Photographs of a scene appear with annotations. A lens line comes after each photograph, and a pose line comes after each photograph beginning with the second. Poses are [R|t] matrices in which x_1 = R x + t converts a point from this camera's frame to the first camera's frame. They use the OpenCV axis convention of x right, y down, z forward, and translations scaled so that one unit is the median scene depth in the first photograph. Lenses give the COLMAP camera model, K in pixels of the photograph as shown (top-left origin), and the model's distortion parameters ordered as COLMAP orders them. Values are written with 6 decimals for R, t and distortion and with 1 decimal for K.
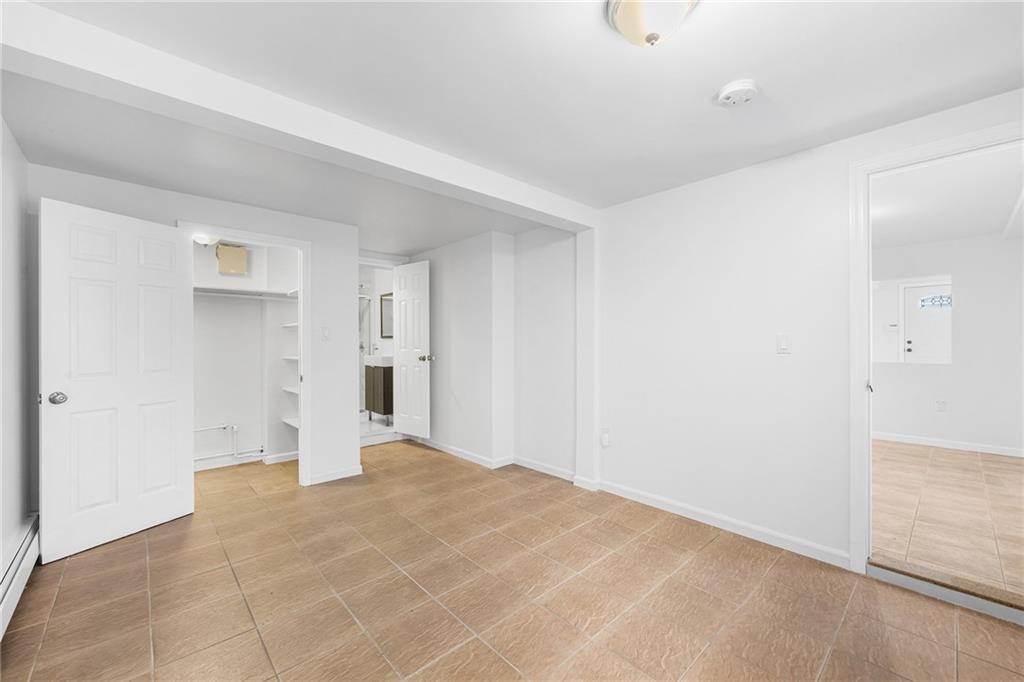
lens RADIAL K [[413.8, 0, 504.9], [0, 413.8, 341.9], [0, 0, 1]] dist [0.008576, -0.001088]
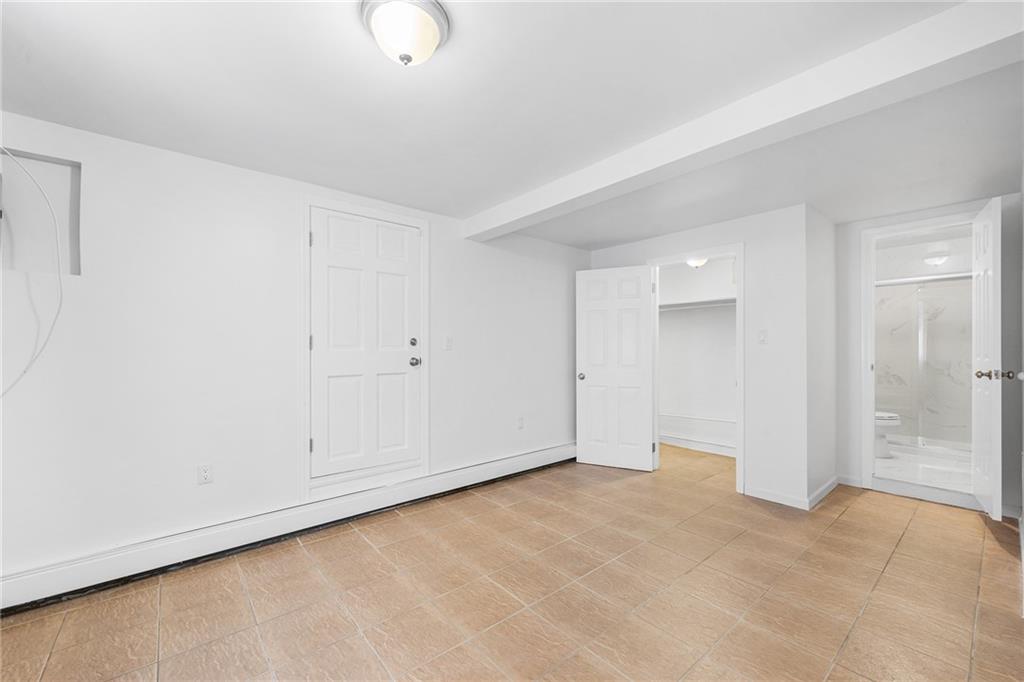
lens RADIAL K [[413.8, 0, 505.4], [0, 413.8, 345.4], [0, 0, 1]] dist [0.008576, -0.001088]
pose [[-0.050602, -0.001339, -0.998718, 0.678287], [0.003861, 0.999991, -0.001536, -0.003252], [0.998711, -0.003934, -0.050596, 0.634585]]
